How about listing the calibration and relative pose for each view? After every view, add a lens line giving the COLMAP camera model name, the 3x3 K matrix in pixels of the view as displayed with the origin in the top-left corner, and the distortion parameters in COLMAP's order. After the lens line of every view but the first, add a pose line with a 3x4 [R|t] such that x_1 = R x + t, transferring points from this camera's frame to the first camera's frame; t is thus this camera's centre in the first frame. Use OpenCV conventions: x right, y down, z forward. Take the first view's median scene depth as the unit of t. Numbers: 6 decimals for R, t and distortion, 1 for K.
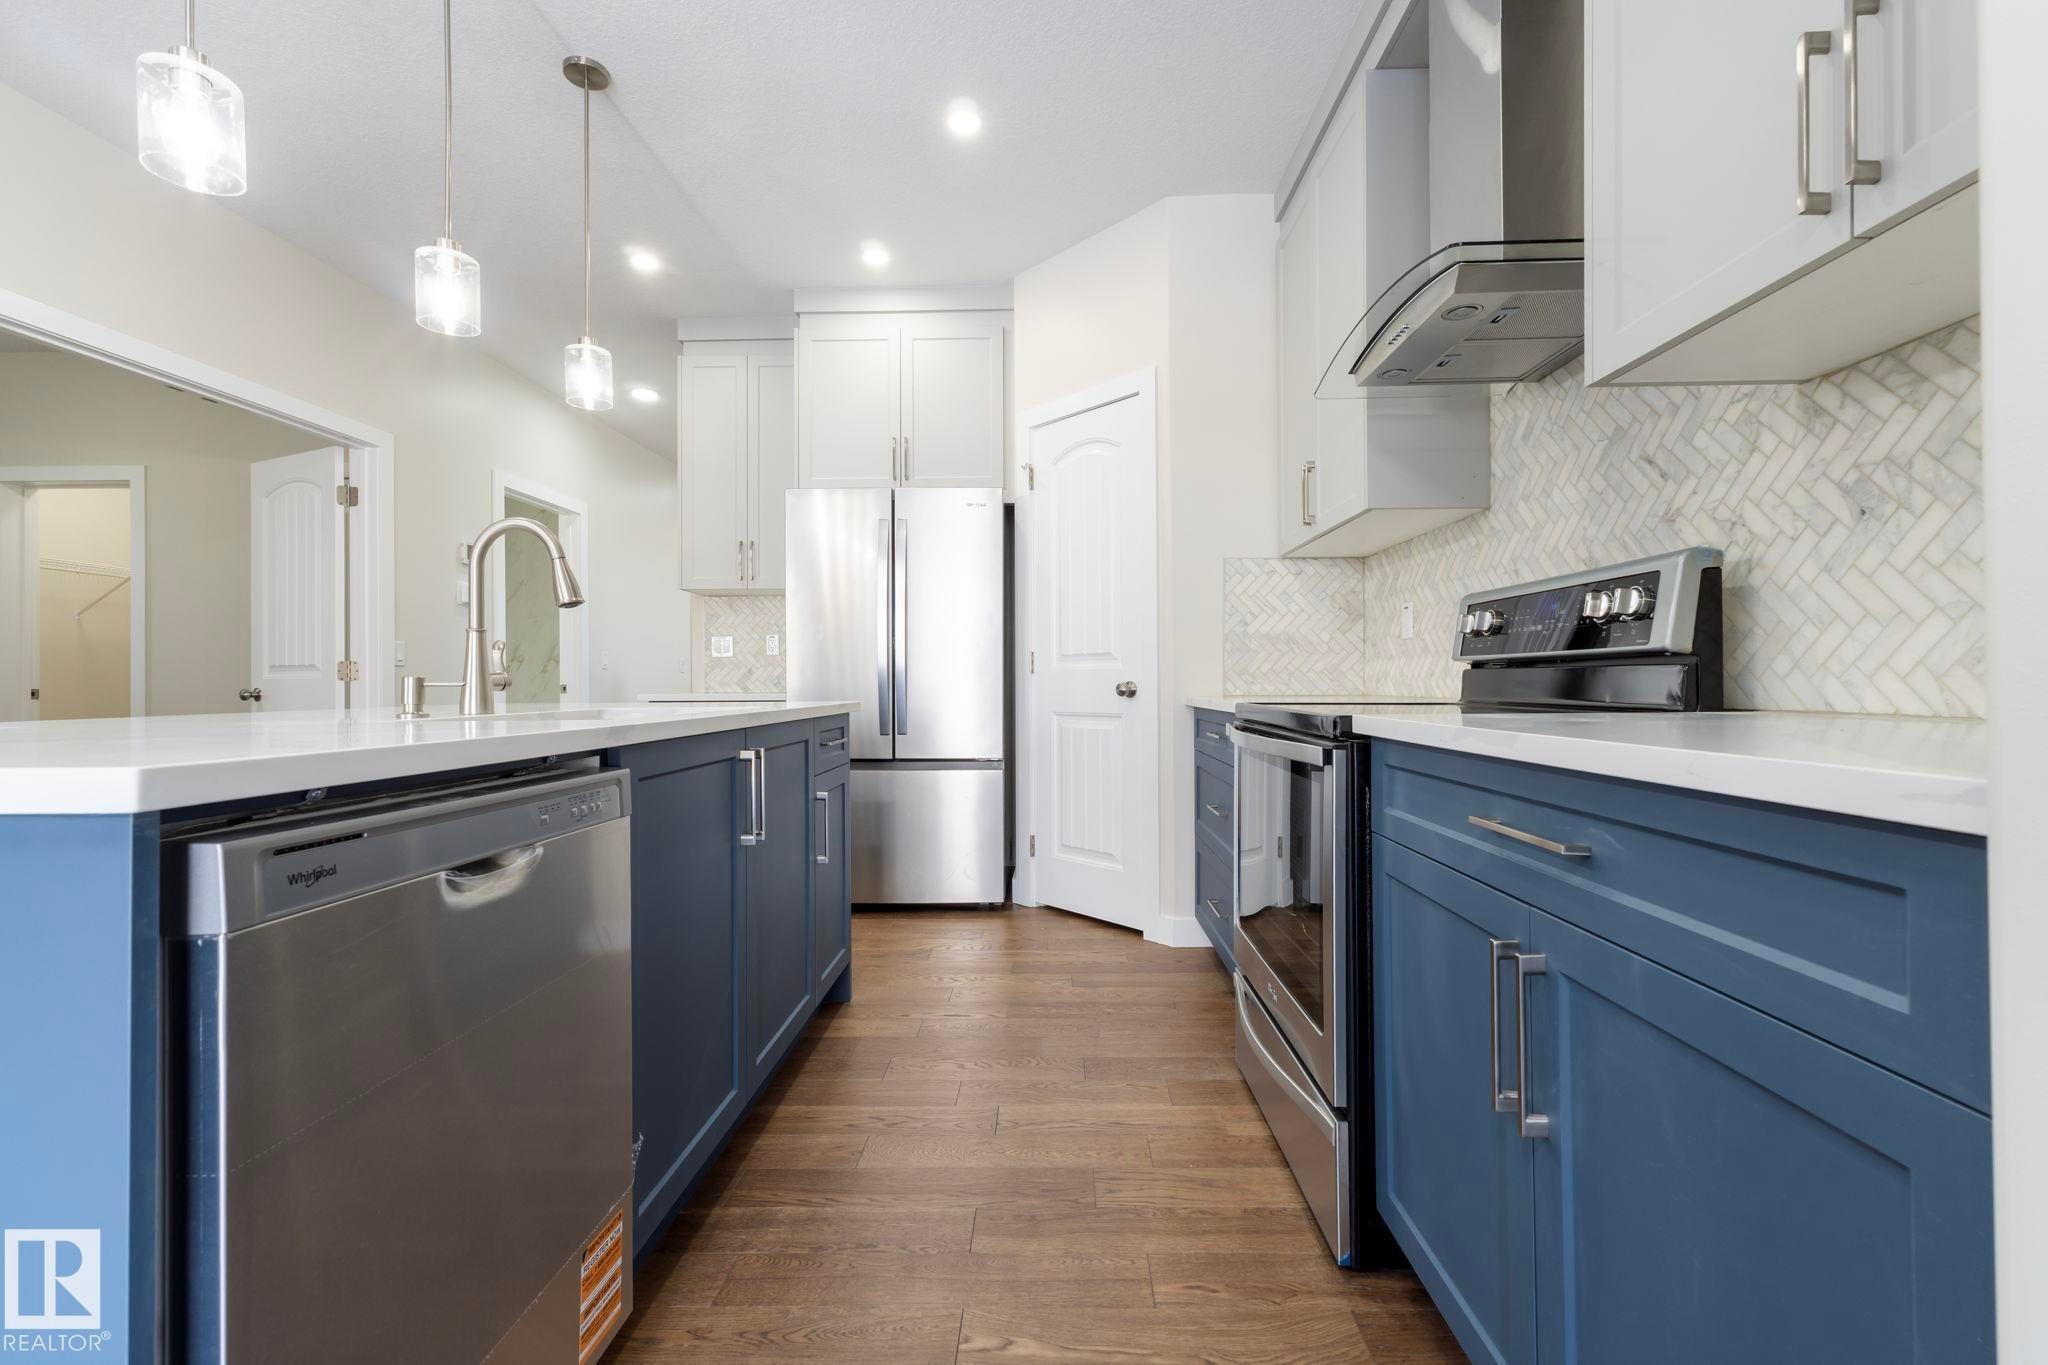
lens RADIAL K [[866.8, 0, 1032.9], [0, 866.8, 689.3], [0, 0, 1]] dist [0.005934, 0.000000]
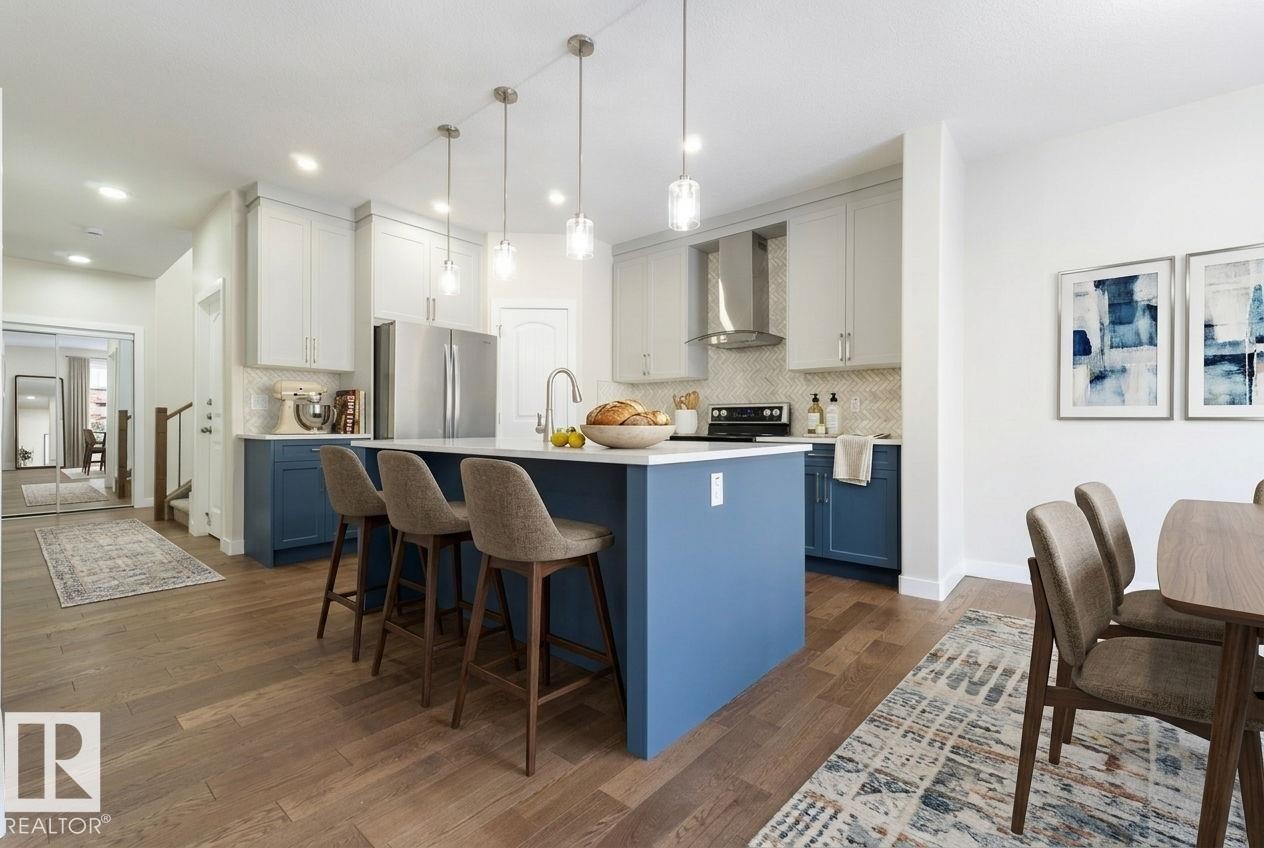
lens RADIAL K [[535.0, 0, 631.7], [0, 535.0, 425.9], [0, 0, 1]] dist [0.005934, 0.000000]
pose [[0.638987, -0.004073, 0.769207, -1.929925], [0.002973, 0.999992, 0.002826, -0.036927], [-0.769212, 0.000481, 0.638993, -0.228384]]
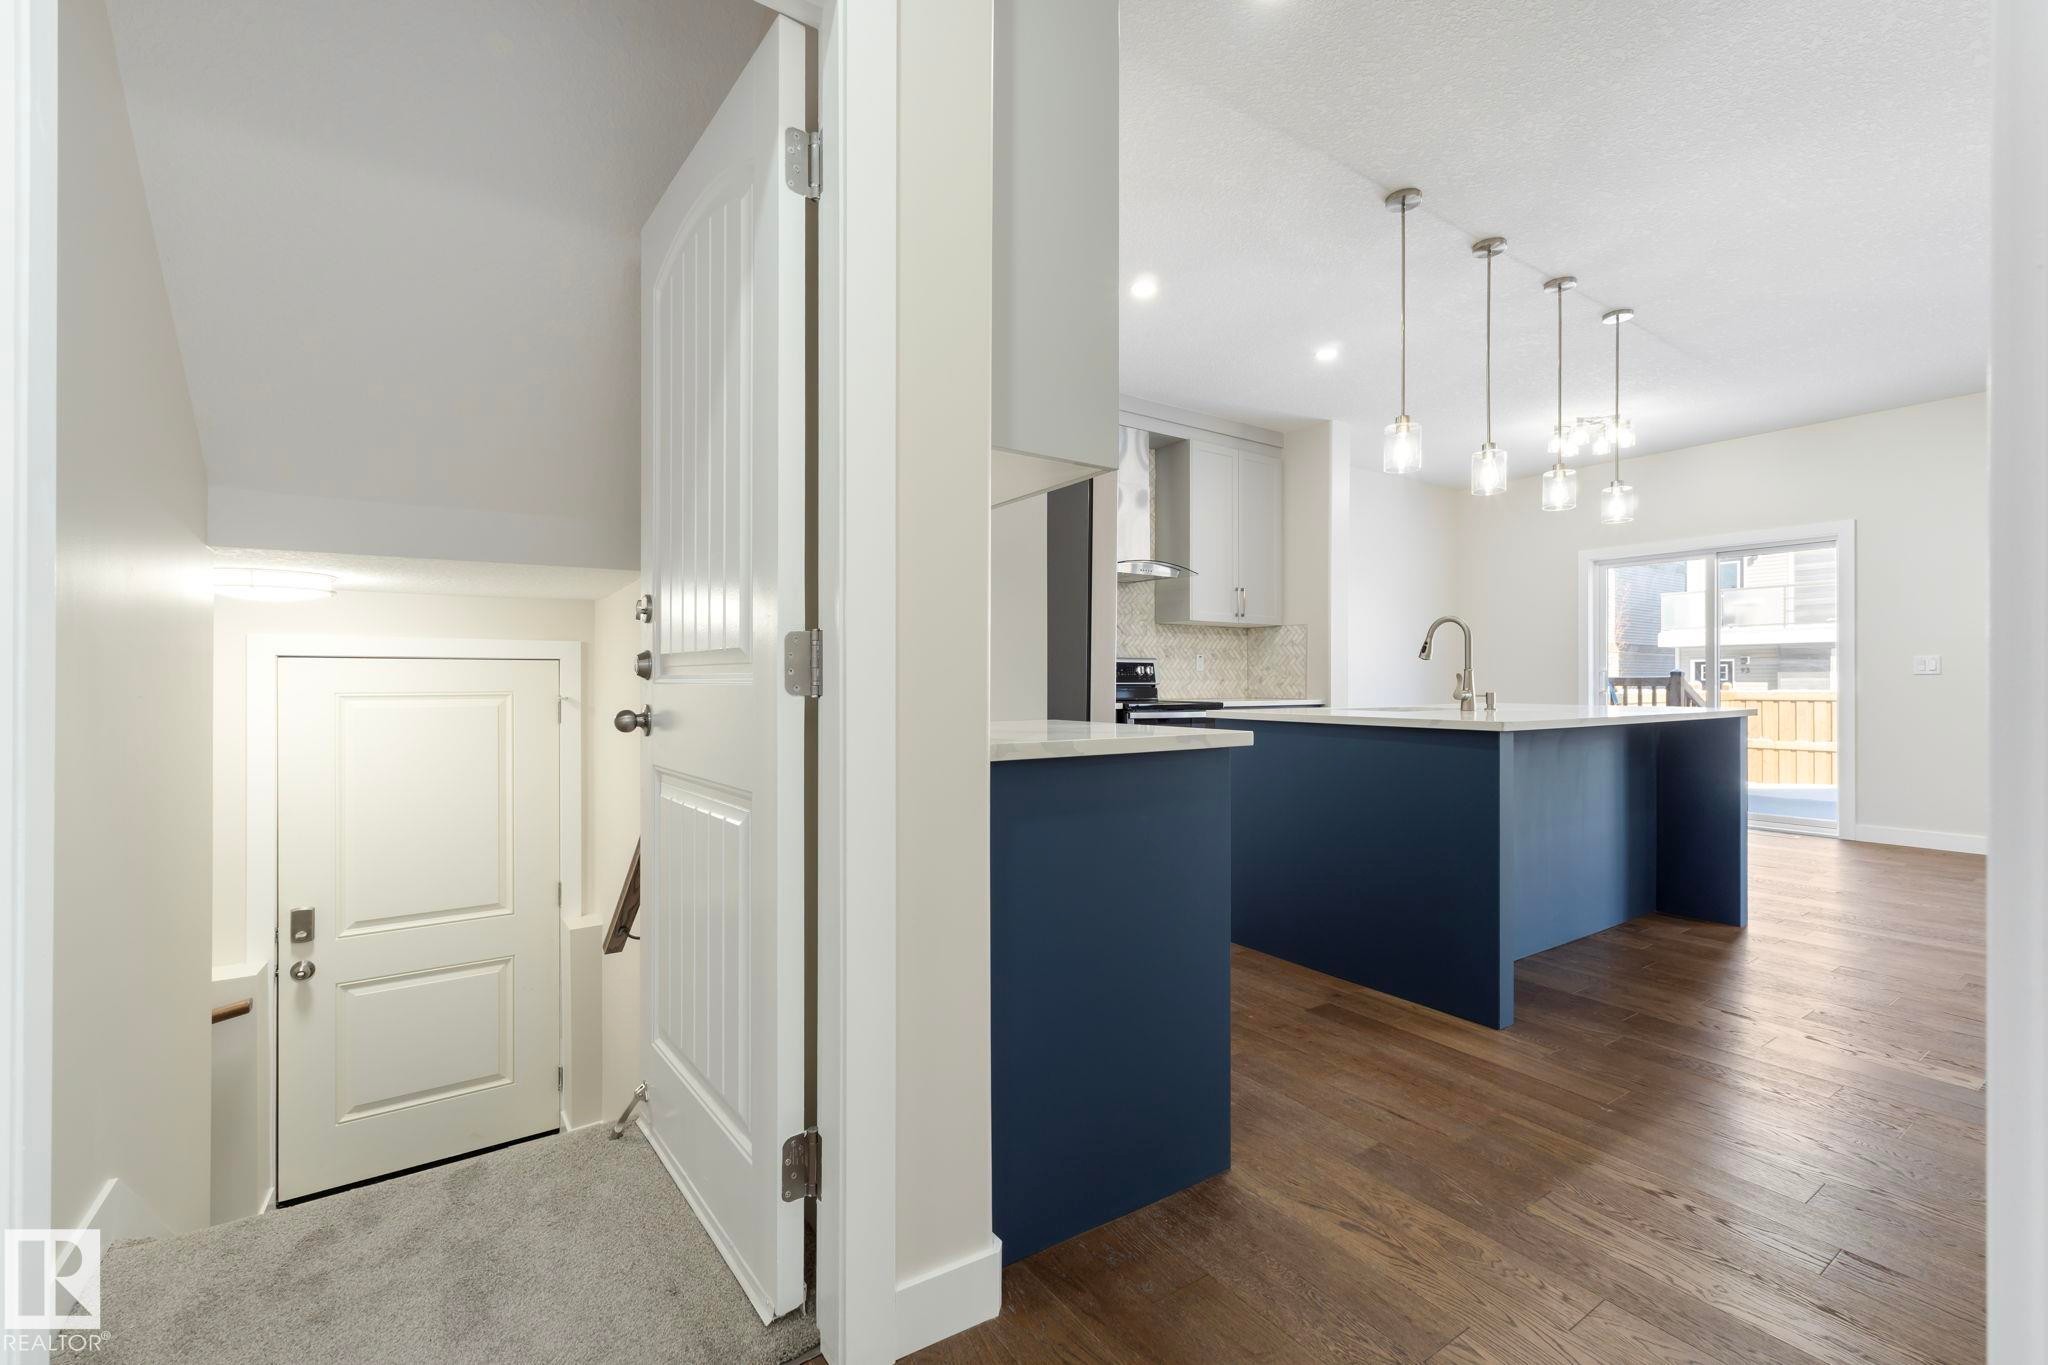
lens RADIAL K [[866.8, 0, 1022.9], [0, 866.8, 679.0], [0, 0, 1]] dist [0.005934, 0.000000]
pose [[-0.581767, 0.000733, 0.813355, -1.887746], [0.004249, 0.999989, 0.002139, -0.071749], [-0.813344, 0.004700, -0.581763, 3.405961]]
